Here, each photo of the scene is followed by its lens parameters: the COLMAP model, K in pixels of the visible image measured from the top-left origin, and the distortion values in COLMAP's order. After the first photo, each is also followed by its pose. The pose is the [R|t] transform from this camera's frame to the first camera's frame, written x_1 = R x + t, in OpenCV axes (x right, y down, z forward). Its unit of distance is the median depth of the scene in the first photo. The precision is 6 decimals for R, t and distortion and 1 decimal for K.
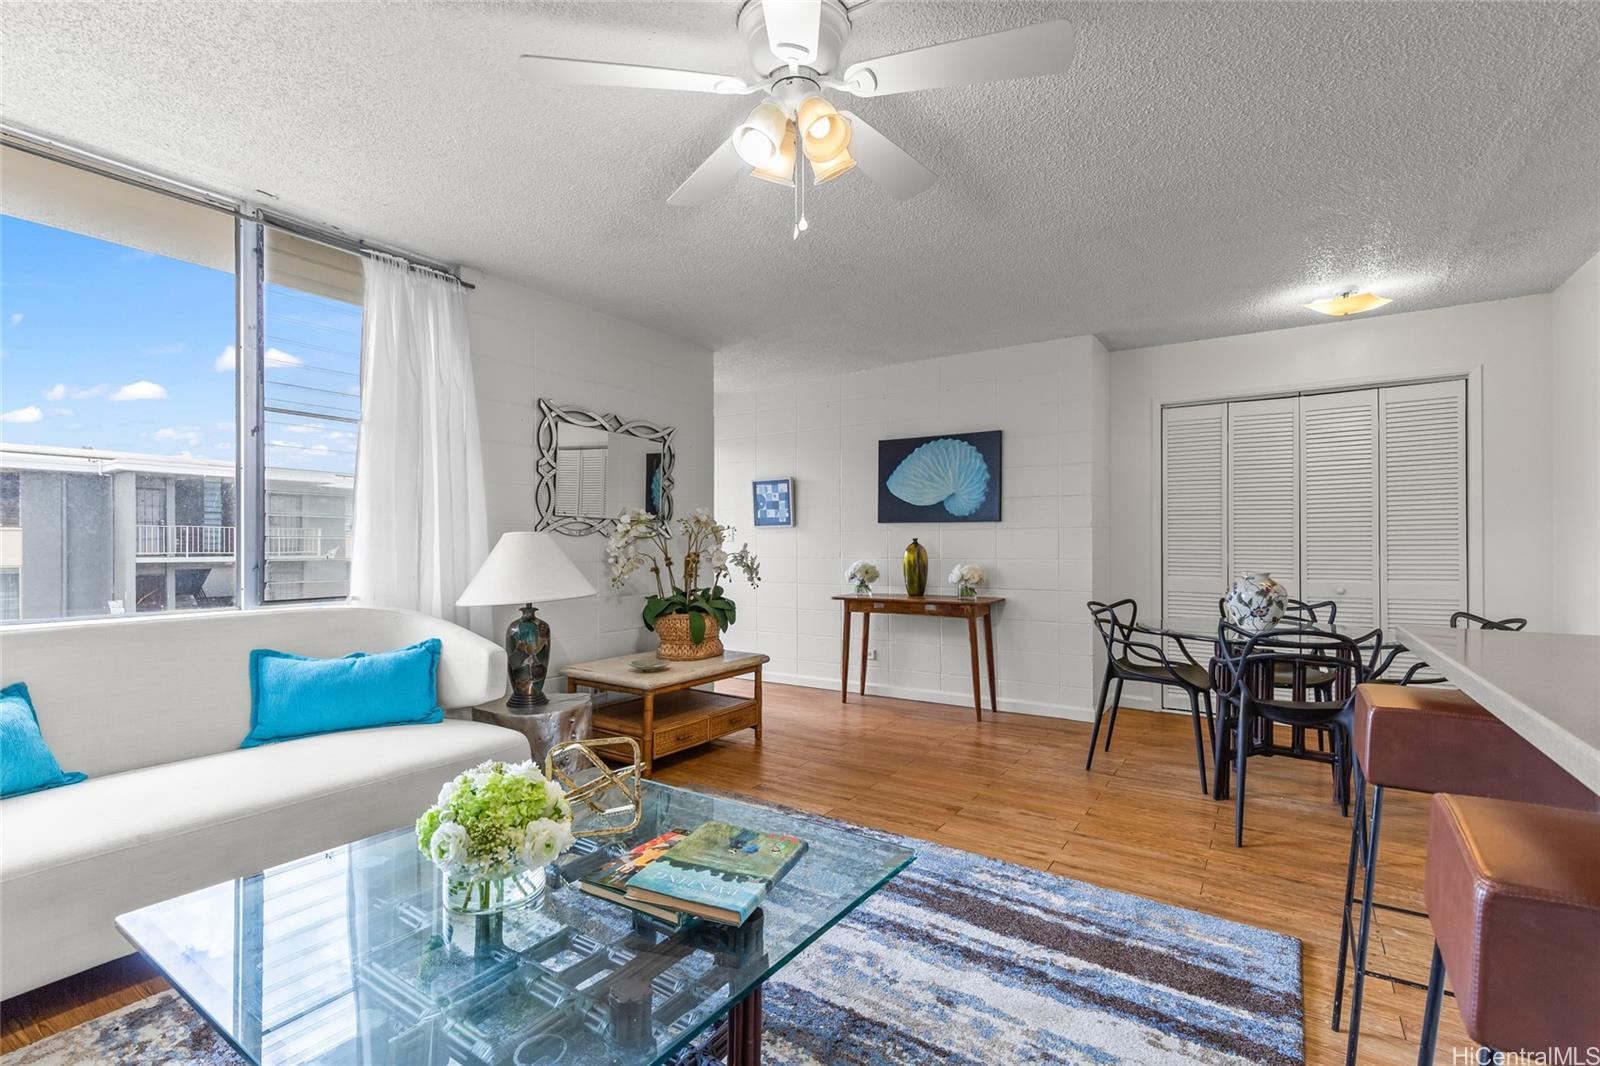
lens RADIAL K [[706.4, 0, 793.0], [0, 706.4, 537.8], [0, 0, 1]] dist [-0.000692, -0.000069]
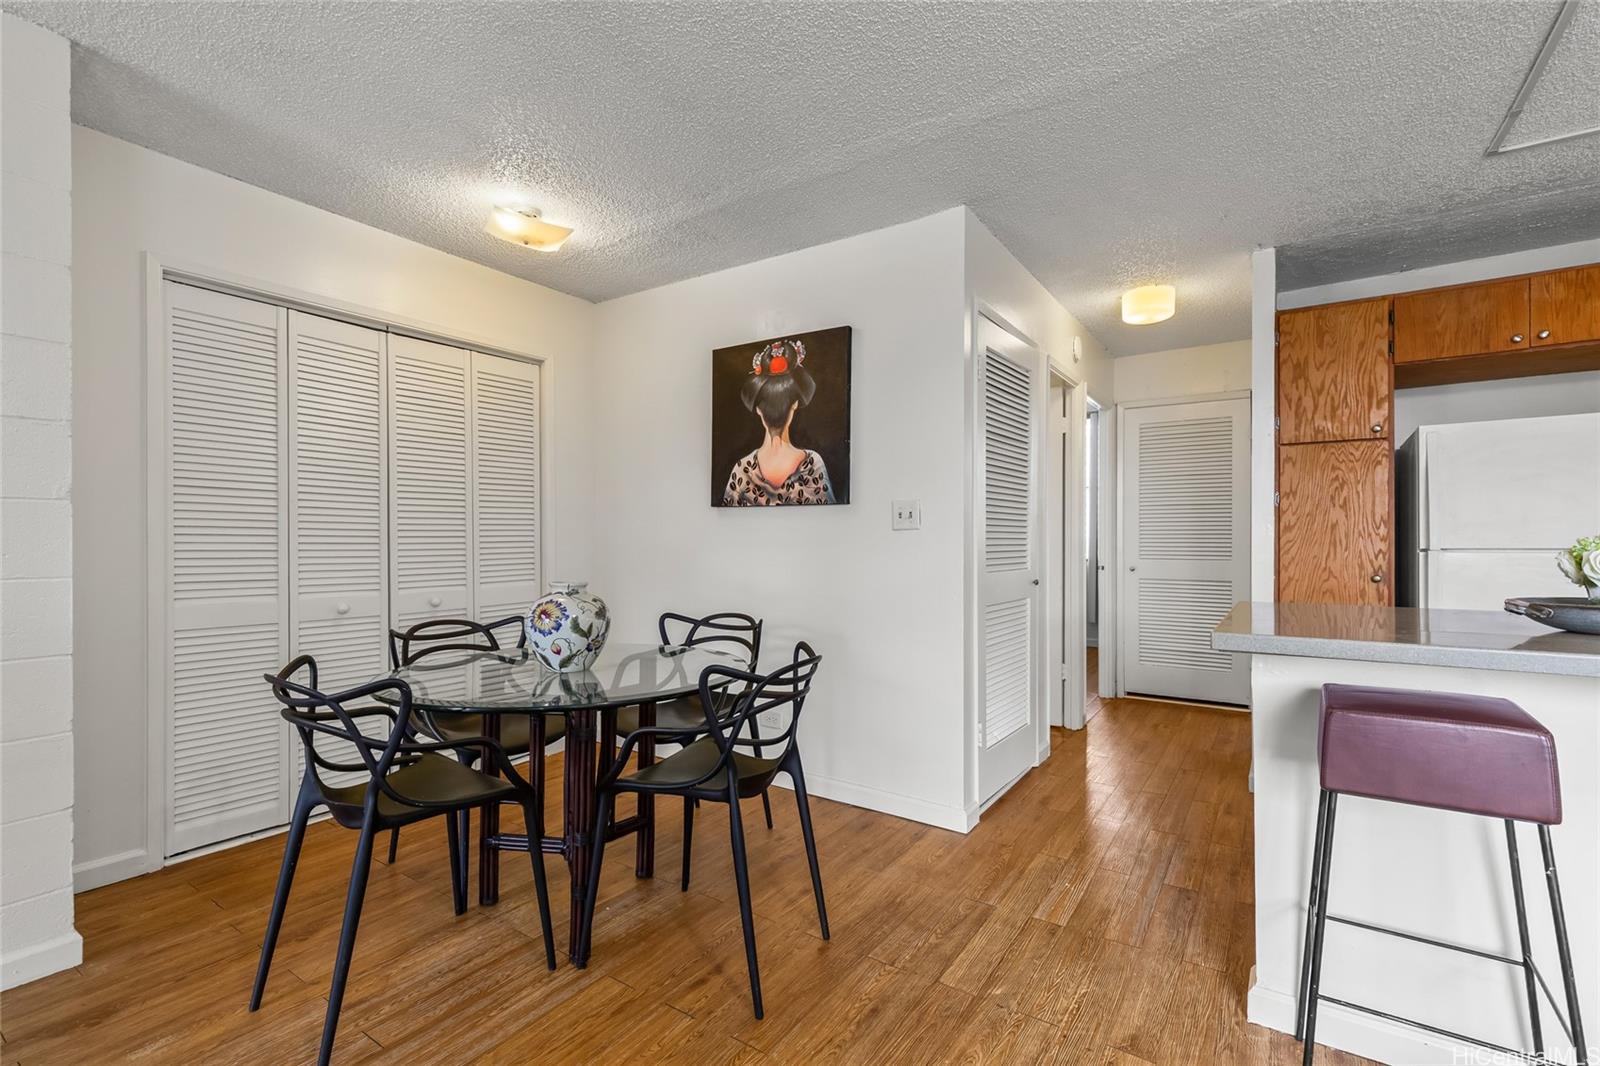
lens RADIAL K [[731.8, 0, 805.3], [0, 731.8, 539.6], [0, 0, 1]] dist [-0.000447, -0.000237]
pose [[0.001583, 0.003601, 0.999992, -0.021011], [-0.005754, 0.999977, -0.003591, 0.012372], [-0.999982, -0.005749, 0.001604, 0.924255]]
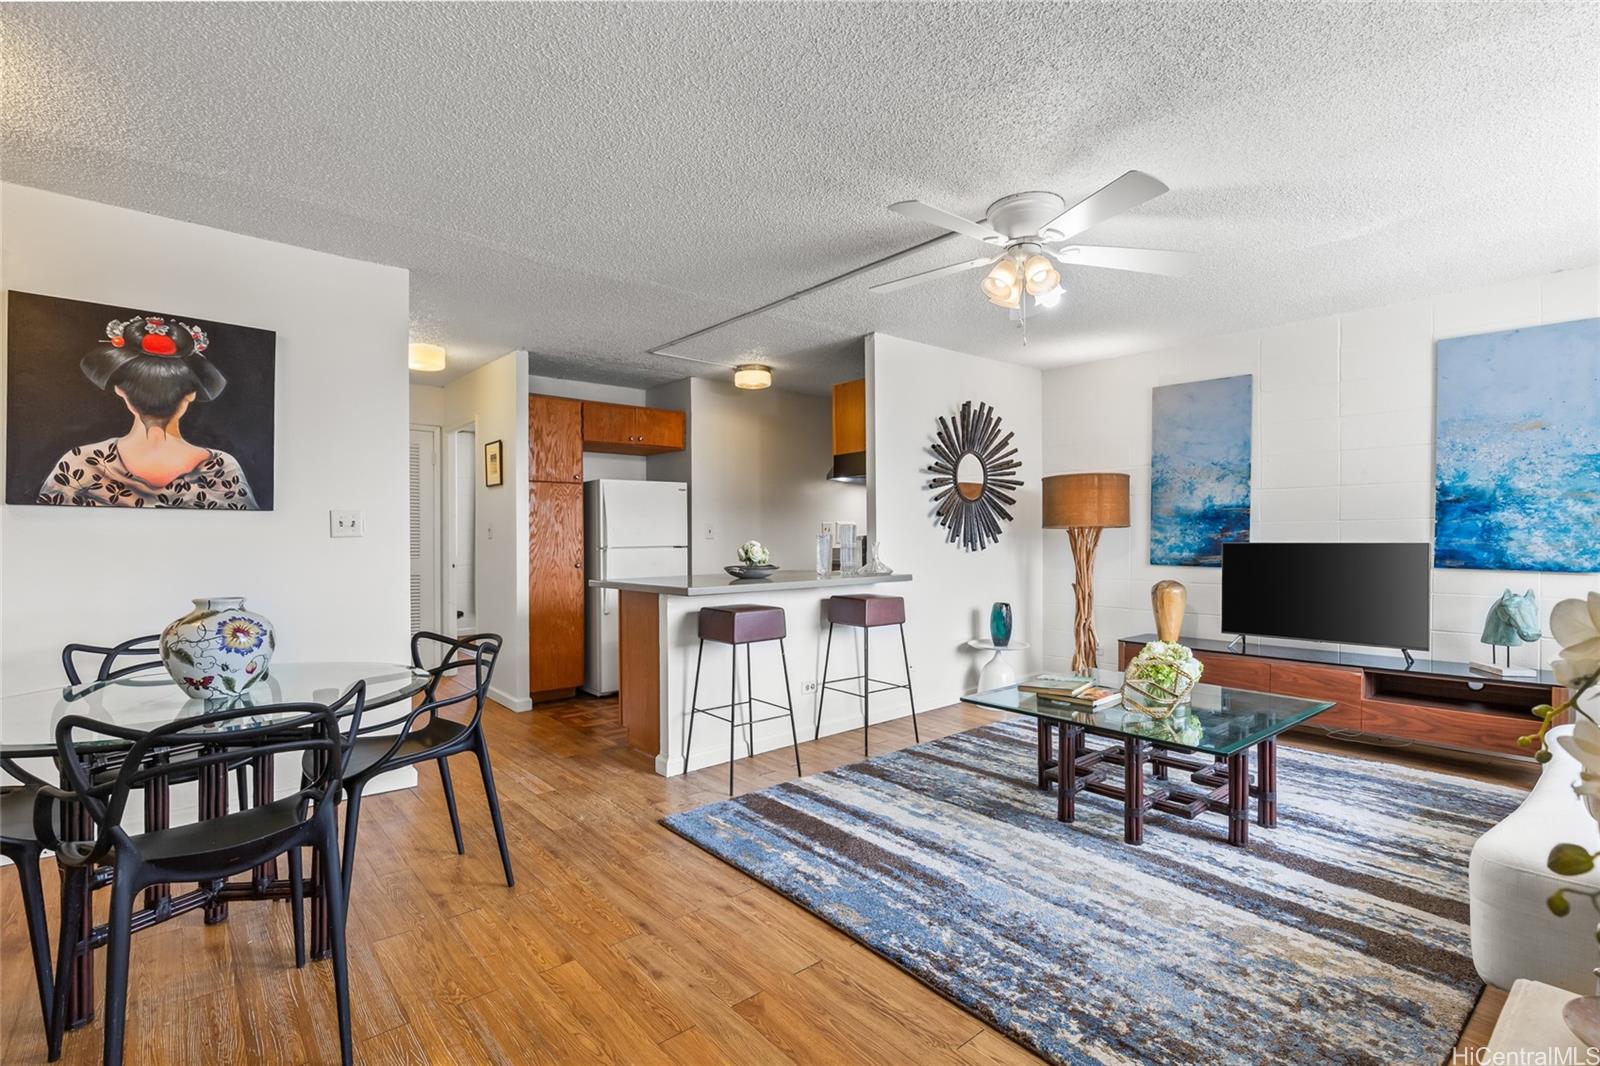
lens RADIAL K [[731.8, 0, 805.3], [0, 731.8, 539.6], [0, 0, 1]] dist [-0.000447, -0.000237]
pose [[-0.964363, 0.004449, 0.264545, 0.025758], [0.003760, 0.999988, -0.003109, 0.003938], [-0.264556, -0.002003, -0.964368, 1.713449]]
